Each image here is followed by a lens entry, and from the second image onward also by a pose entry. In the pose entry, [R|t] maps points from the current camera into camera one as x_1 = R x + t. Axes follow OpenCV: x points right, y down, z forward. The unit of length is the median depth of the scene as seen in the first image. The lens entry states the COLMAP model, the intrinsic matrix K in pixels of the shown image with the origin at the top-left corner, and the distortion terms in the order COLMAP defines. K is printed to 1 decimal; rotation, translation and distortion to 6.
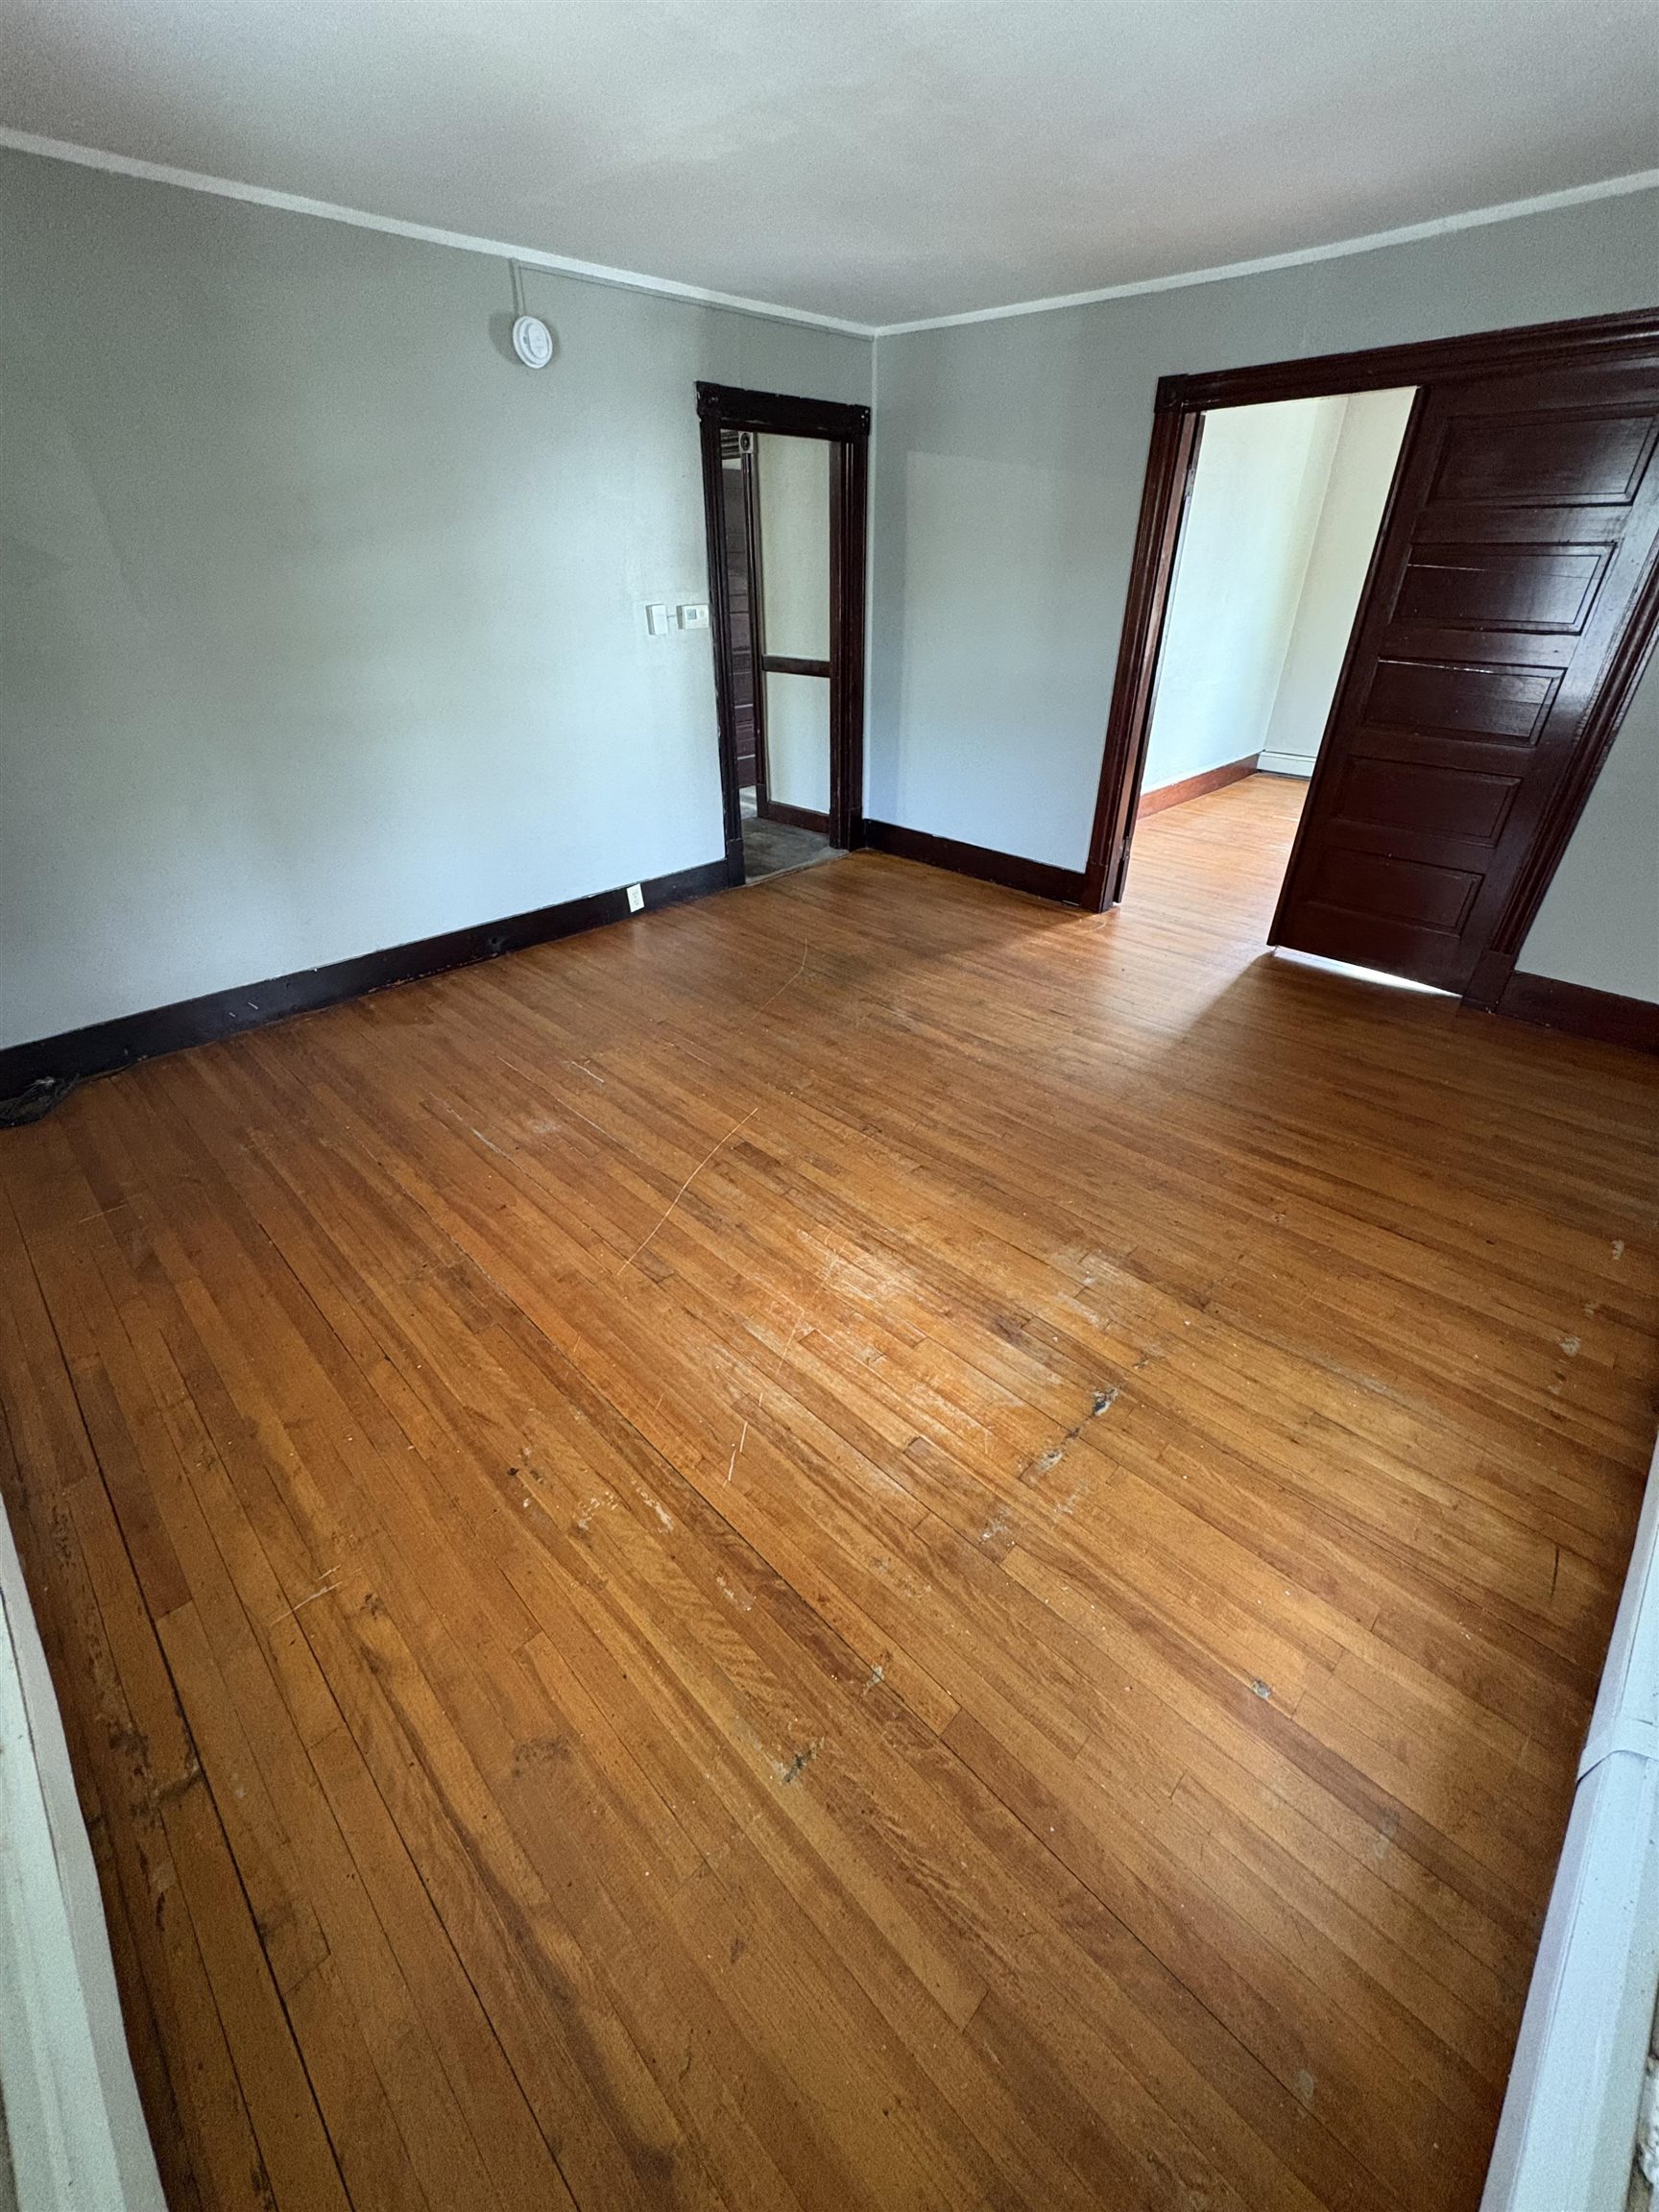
lens RADIAL K [[881.6, 0, 836.4], [0, 881.6, 1109.7], [0, 0, 1]] dist [0.001338, 0.000210]
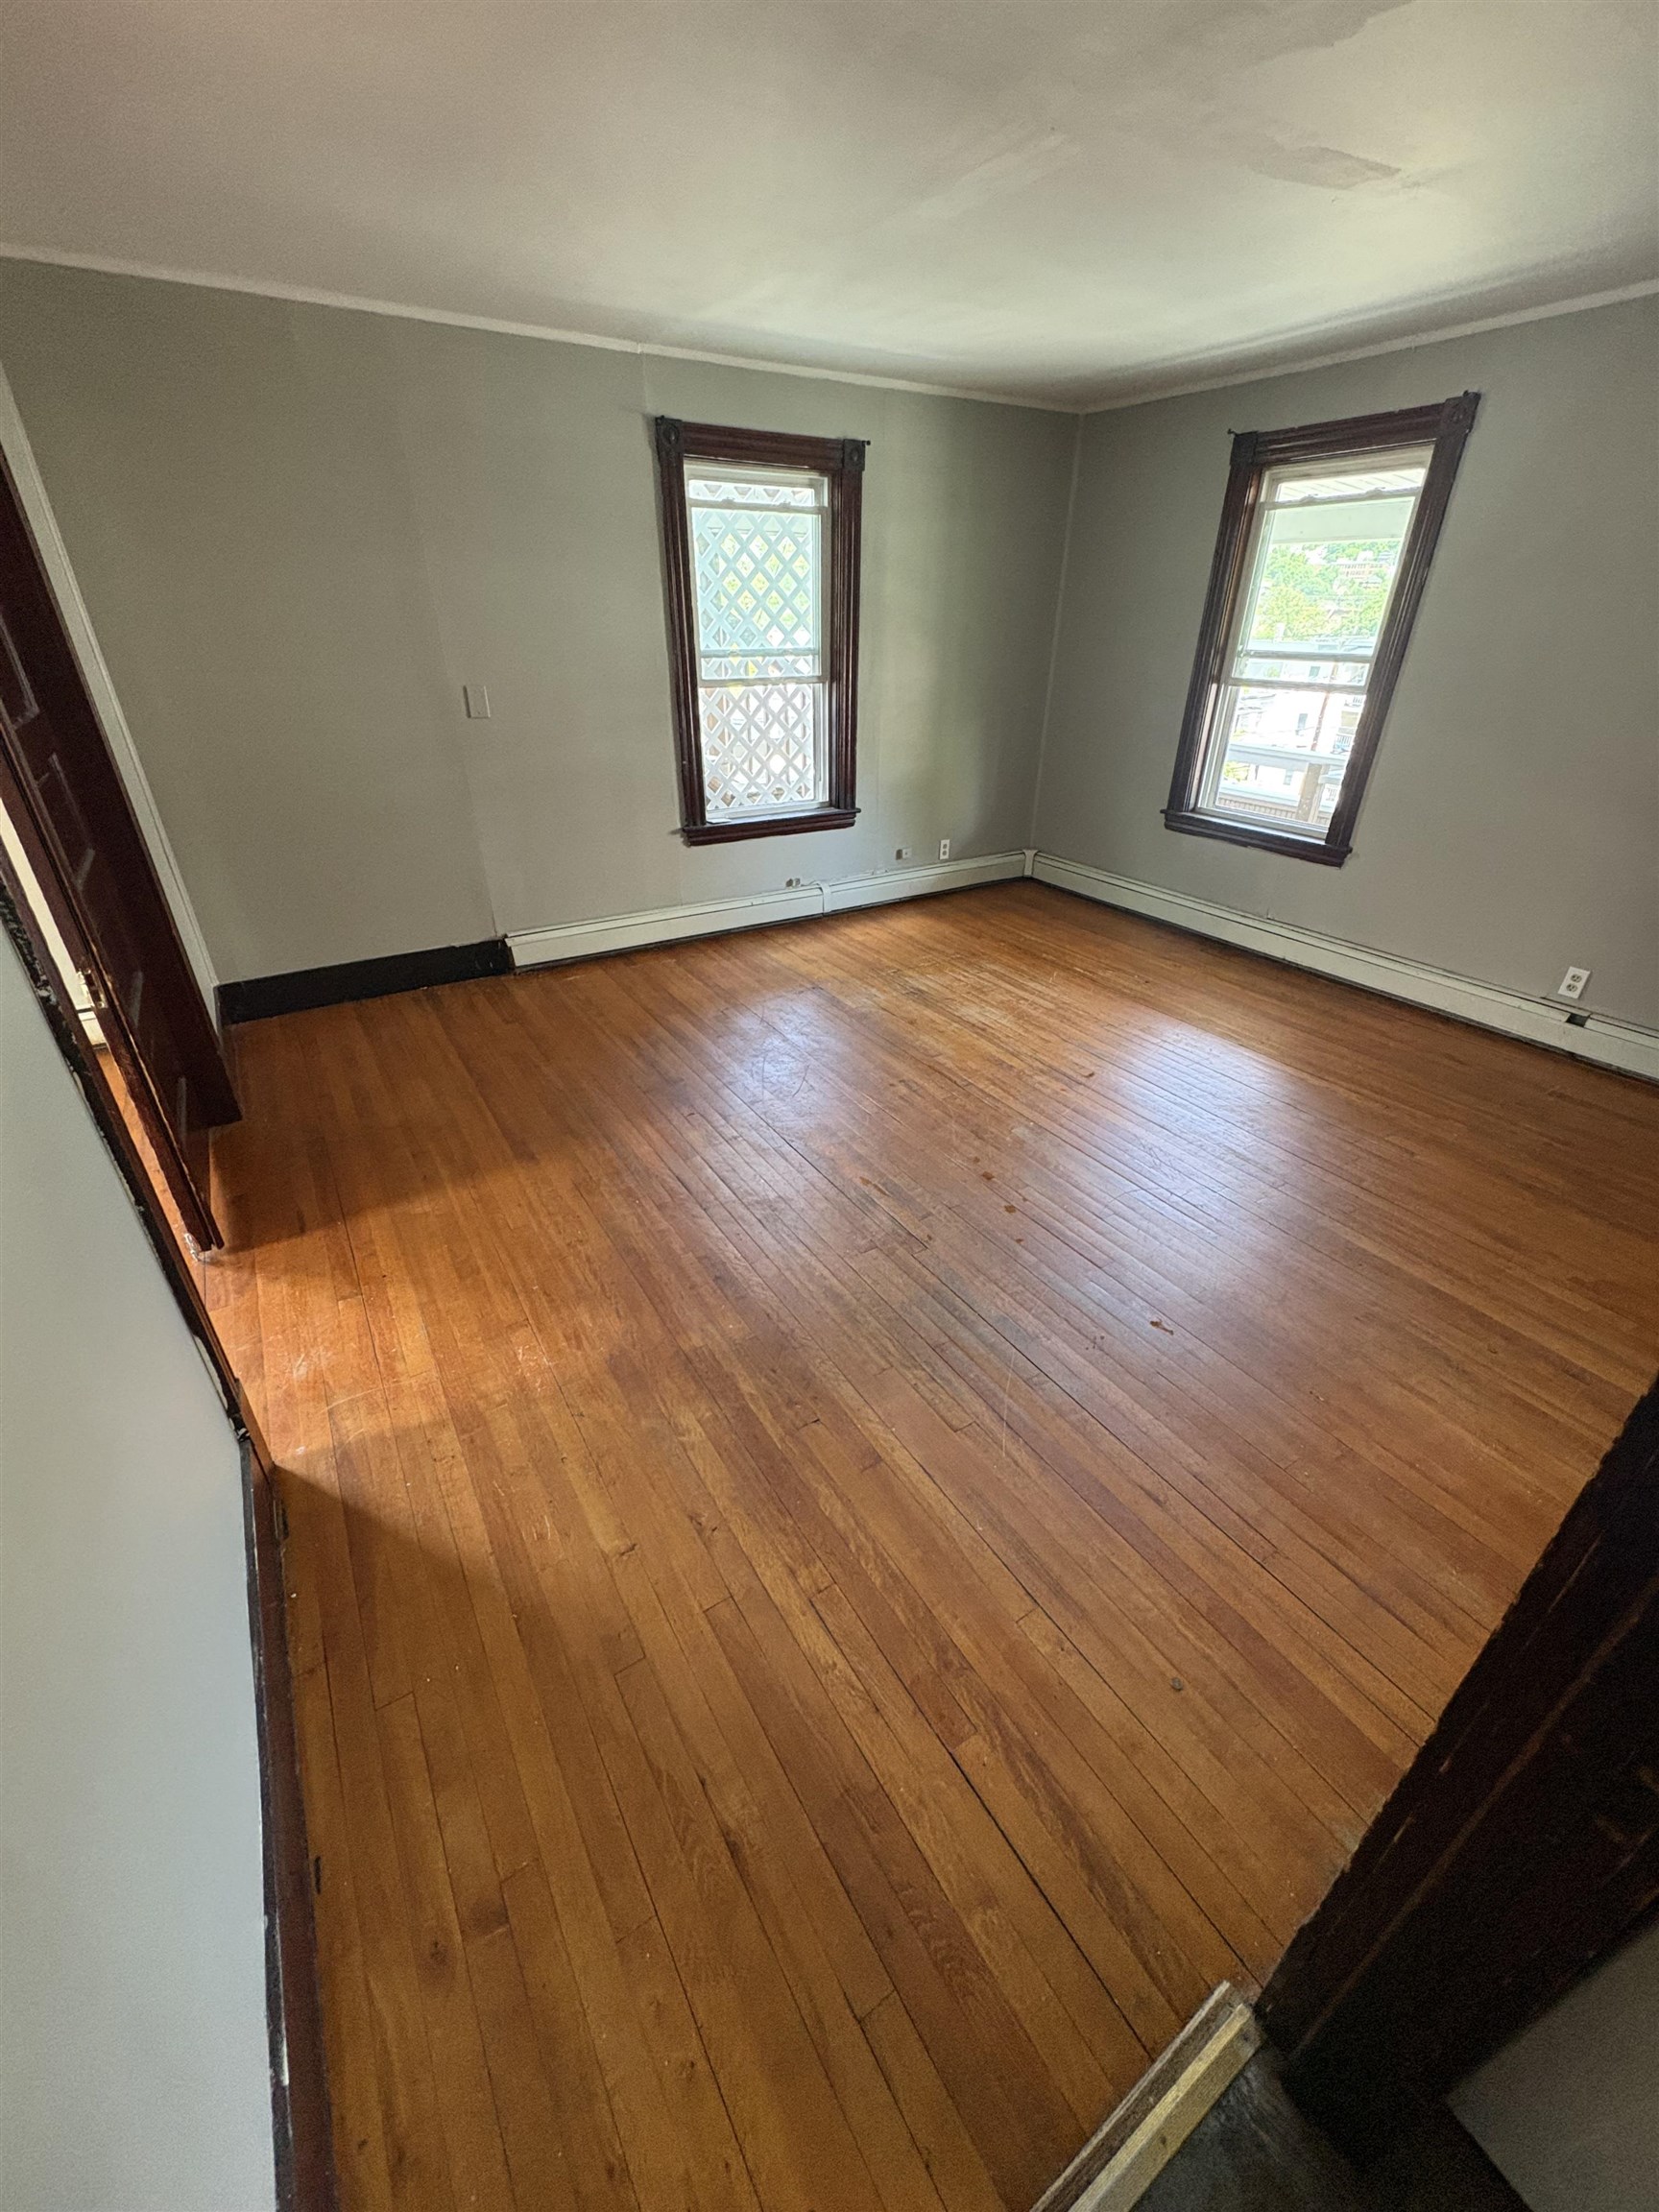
lens RADIAL K [[881.6, 0, 823.8], [0, 881.6, 1098.1], [0, 0, 1]] dist [0.001338, 0.000210]
pose [[-0.971539, -0.114483, 0.207377, -0.033989], [0.125141, 0.495263, 0.859683, -1.281445], [-0.201125, 0.861167, -0.466841, 2.038704]]
